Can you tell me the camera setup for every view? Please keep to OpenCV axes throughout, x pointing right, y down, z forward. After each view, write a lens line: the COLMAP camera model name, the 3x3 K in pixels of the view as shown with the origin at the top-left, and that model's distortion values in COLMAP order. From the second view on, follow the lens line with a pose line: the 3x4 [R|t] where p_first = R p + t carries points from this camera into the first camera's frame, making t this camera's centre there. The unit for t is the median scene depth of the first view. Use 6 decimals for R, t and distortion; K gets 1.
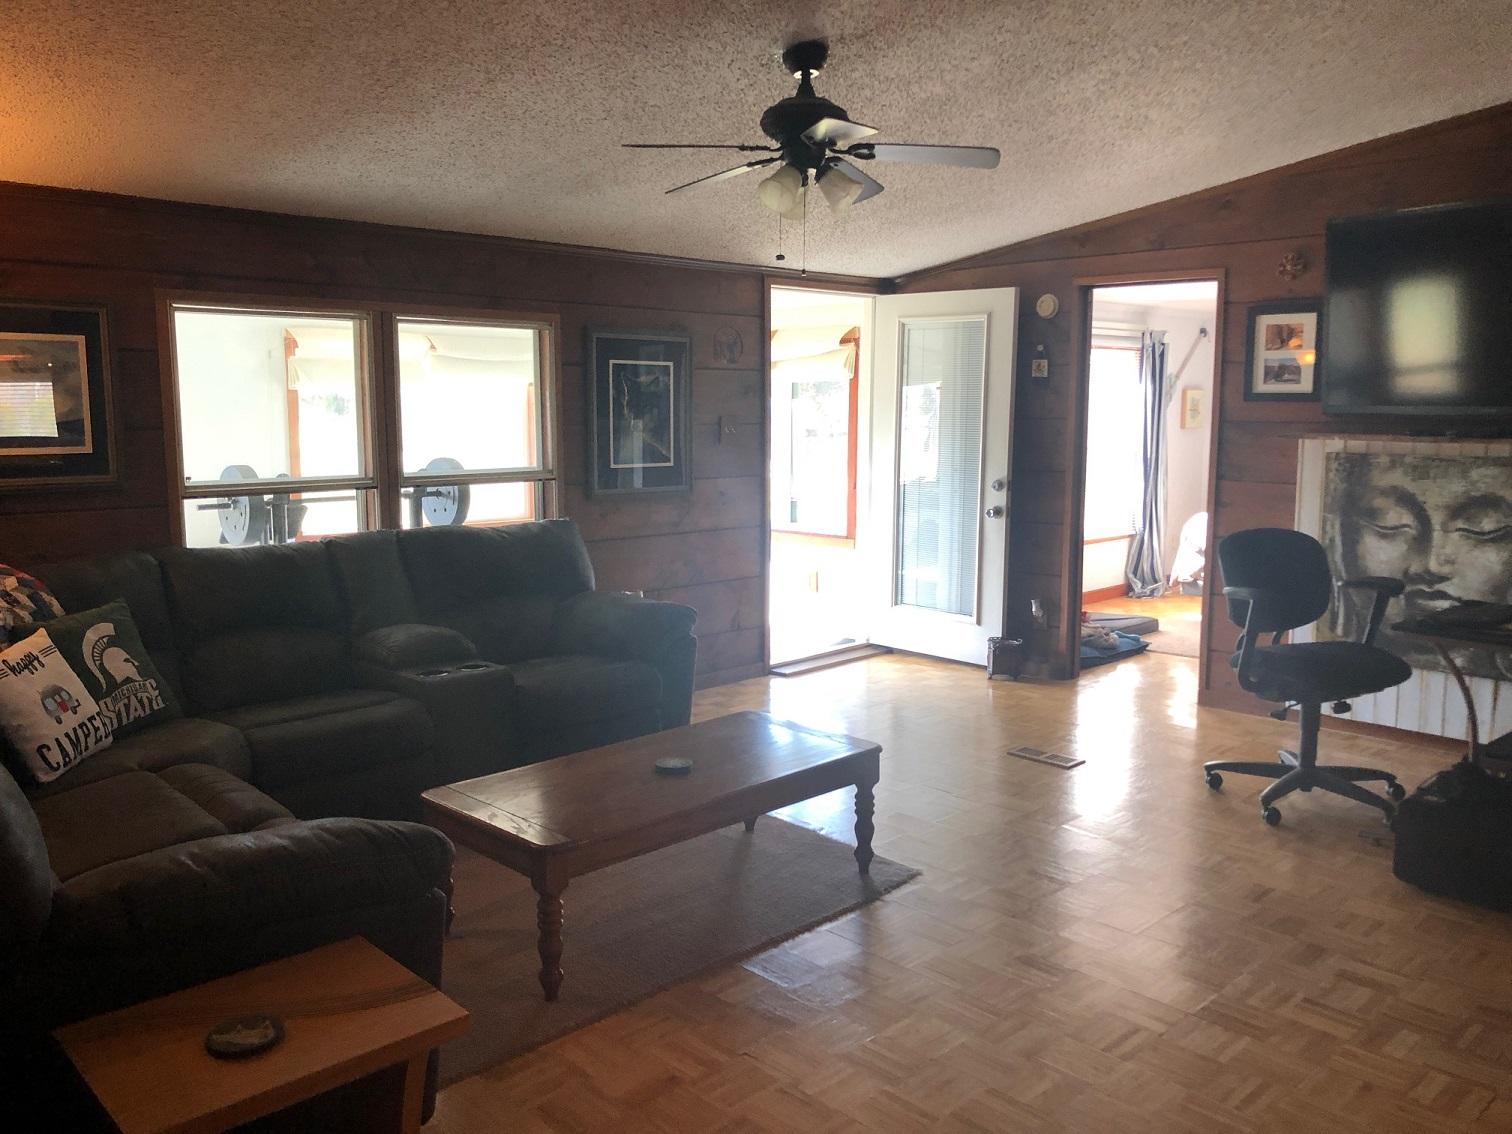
lens RADIAL K [[1233.4, 0, 756.0], [0, 1233.4, 567.0], [0, 0, 1]] dist [0.014599, -0.011102]
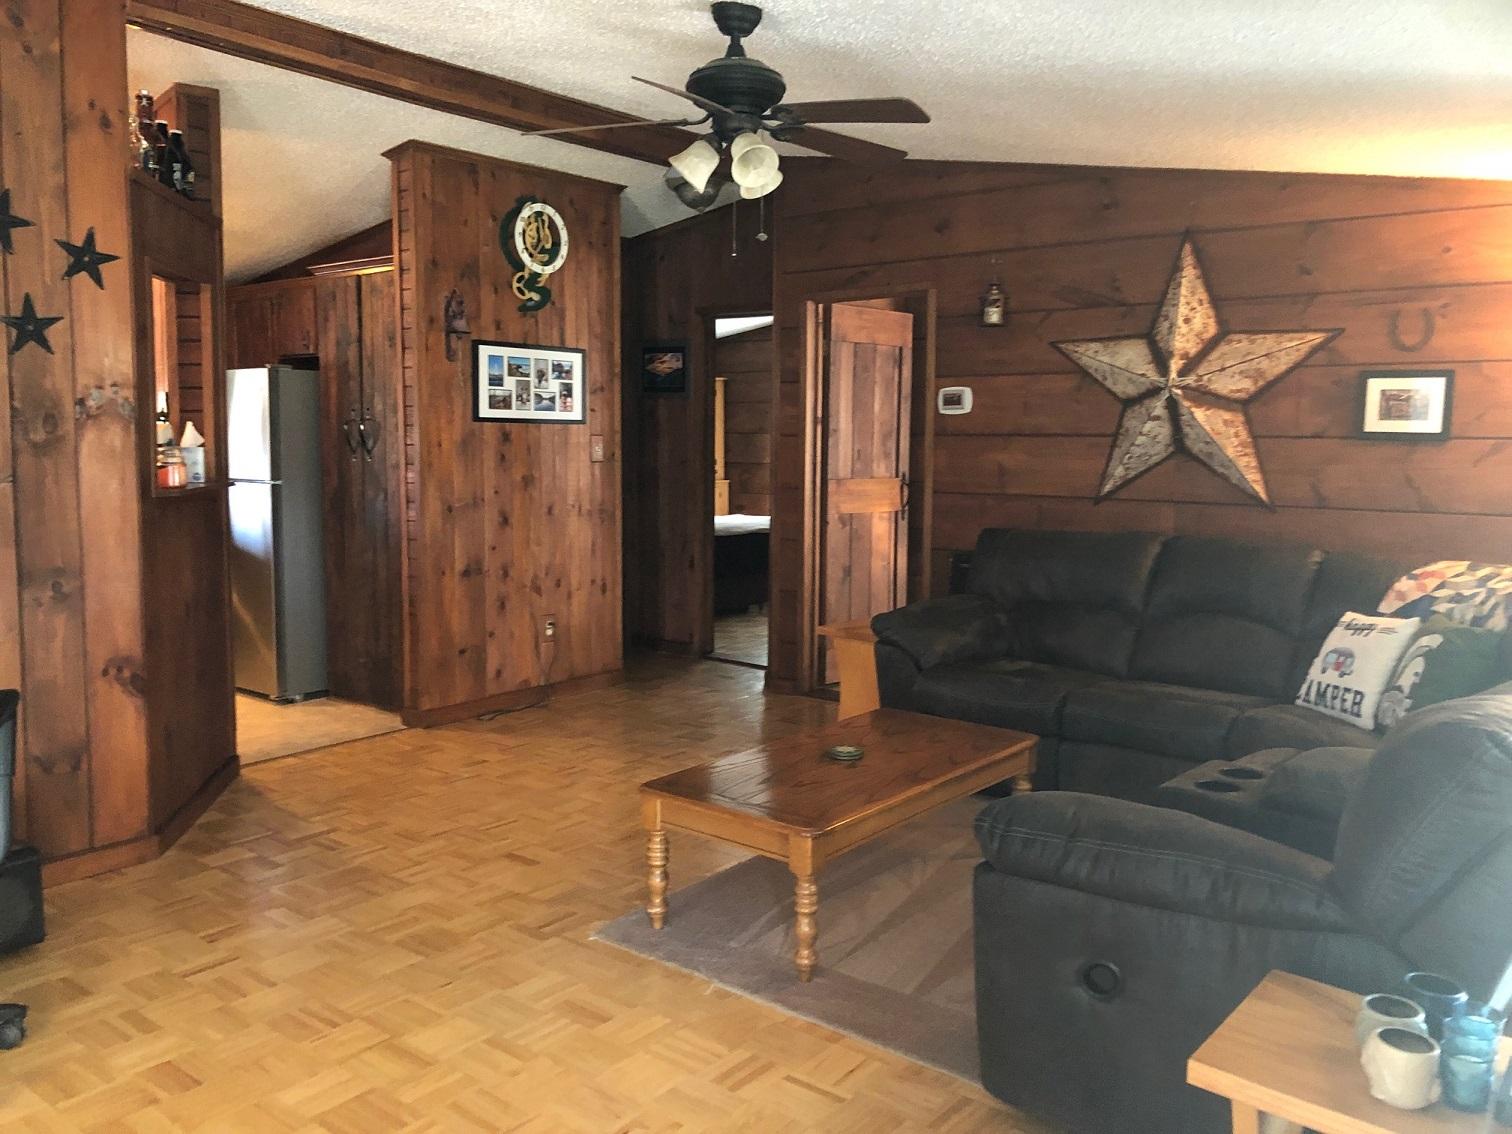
lens RADIAL K [[1233.4, 0, 756.0], [0, 1233.4, 567.0], [0, 0, 1]] dist [0.014599, -0.011102]
pose [[-0.991211, 0.008027, -0.132050, 0.152649], [-0.025134, 0.968552, 0.247538, -0.260505], [0.129884, 0.248682, -0.959837, 2.045688]]
